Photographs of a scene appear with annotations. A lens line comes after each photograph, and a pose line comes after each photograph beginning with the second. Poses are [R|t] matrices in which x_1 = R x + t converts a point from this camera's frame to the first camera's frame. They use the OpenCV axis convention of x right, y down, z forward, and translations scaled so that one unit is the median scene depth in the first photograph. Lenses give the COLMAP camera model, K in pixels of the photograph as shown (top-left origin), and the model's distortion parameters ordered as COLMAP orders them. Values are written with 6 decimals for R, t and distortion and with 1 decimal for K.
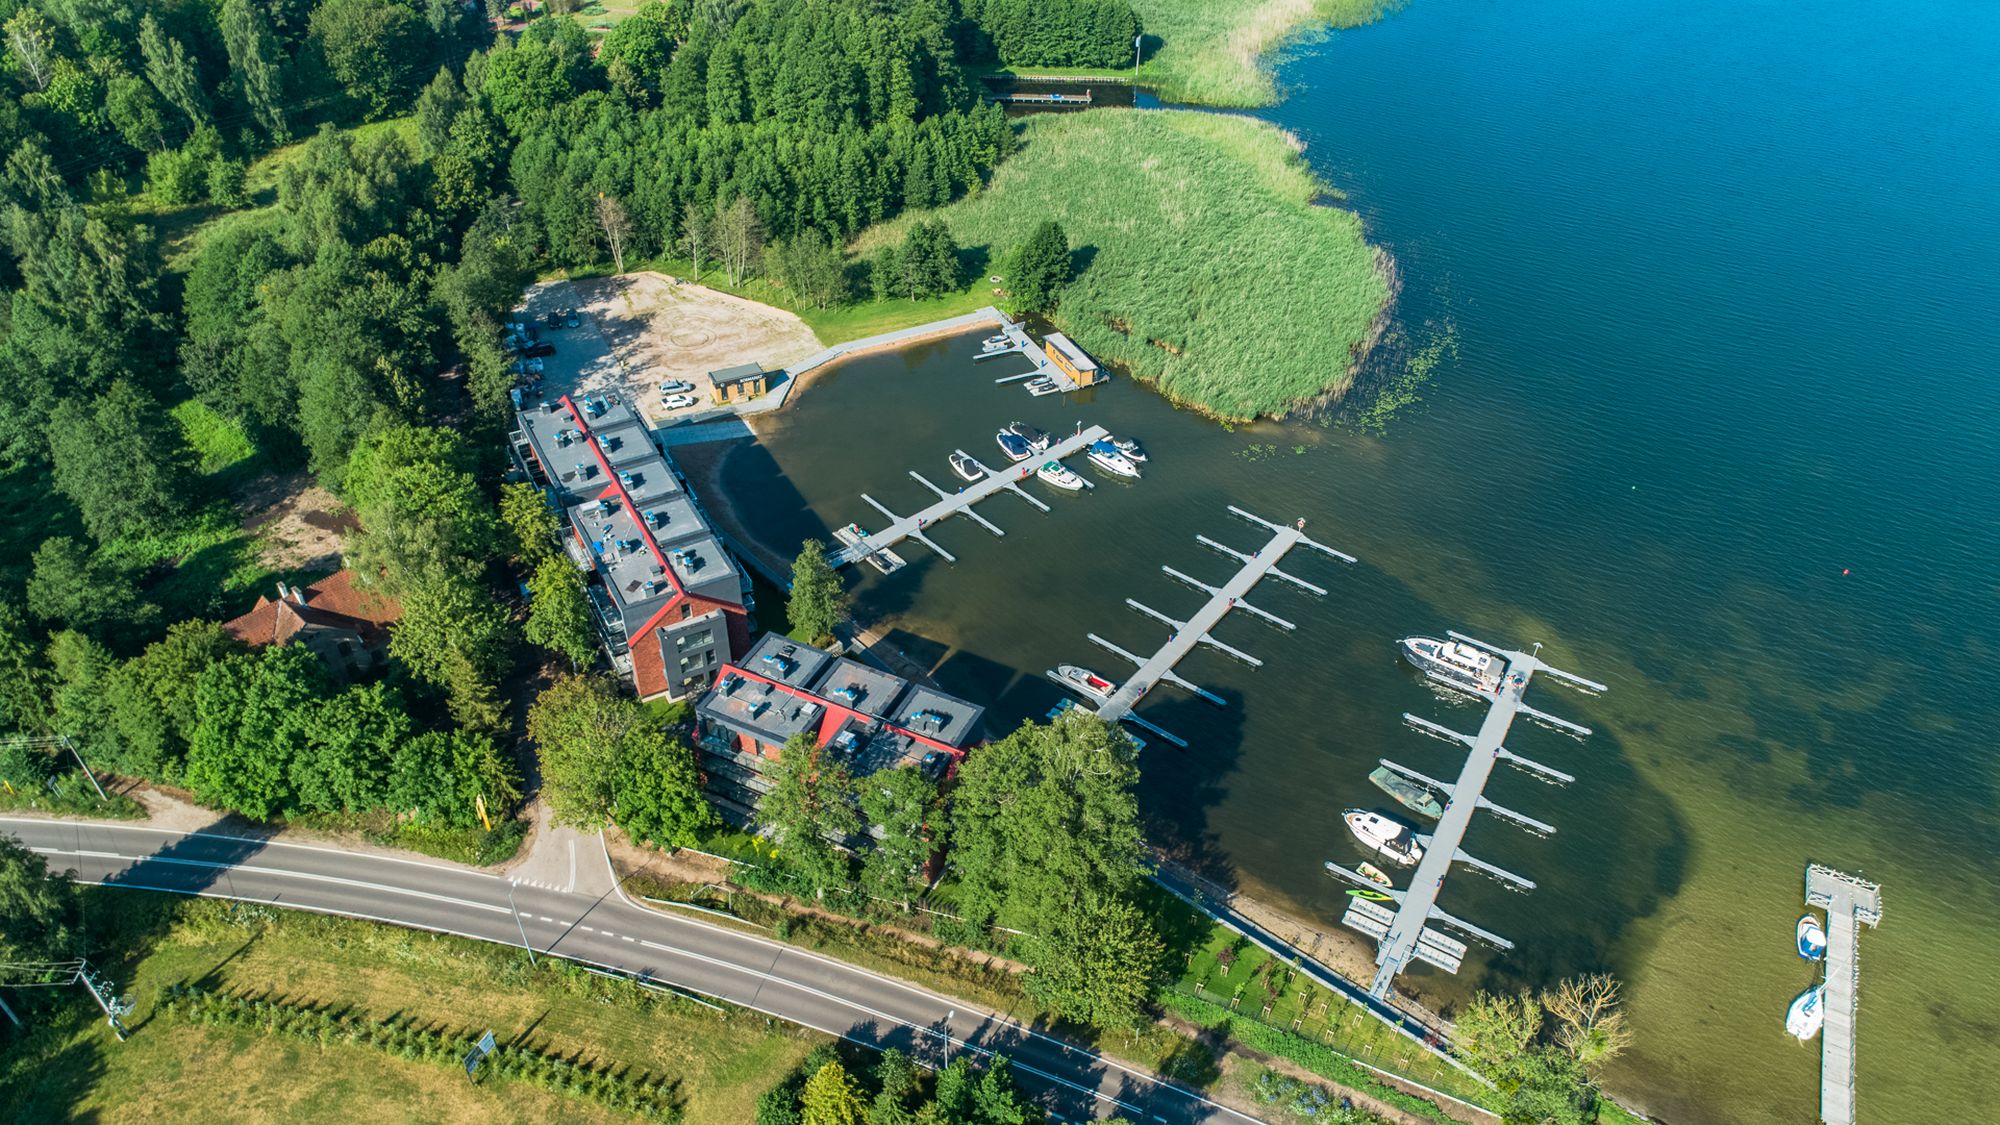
lens RADIAL K [[1385.2, 0, 985.2], [0, 1385.2, 570.9], [0, 0, 1]] dist [-0.002752, 0.006045]
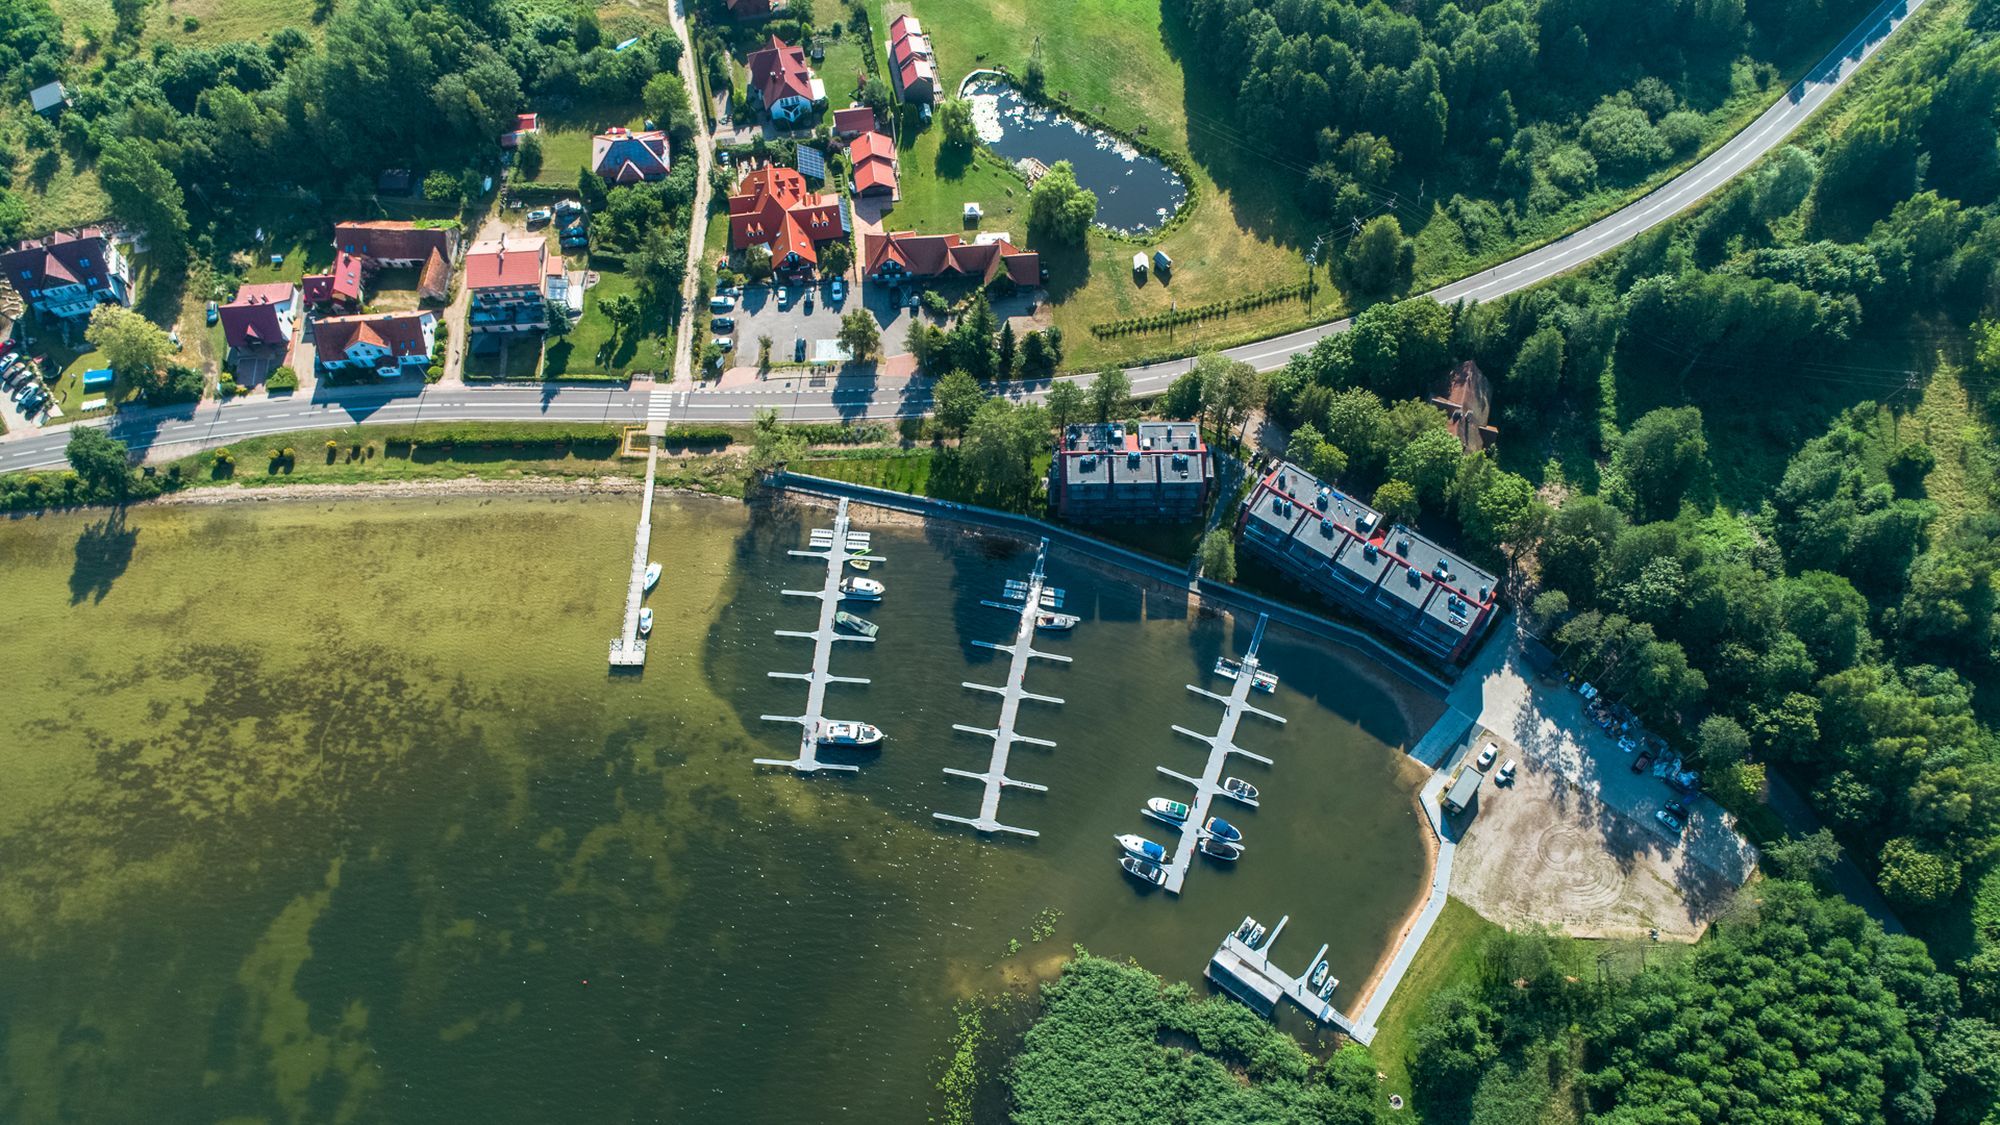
lens RADIAL K [[1404.6, 0, 1014.3], [0, 1404.6, 565.3], [0, 0, 1]] dist [0.001763, 0.005827]
pose [[-0.892040, 0.392681, -0.223755, 0.400473], [-0.300064, -0.144347, 0.942934, -1.268113], [0.337974, 0.908276, 0.246593, 0.454528]]
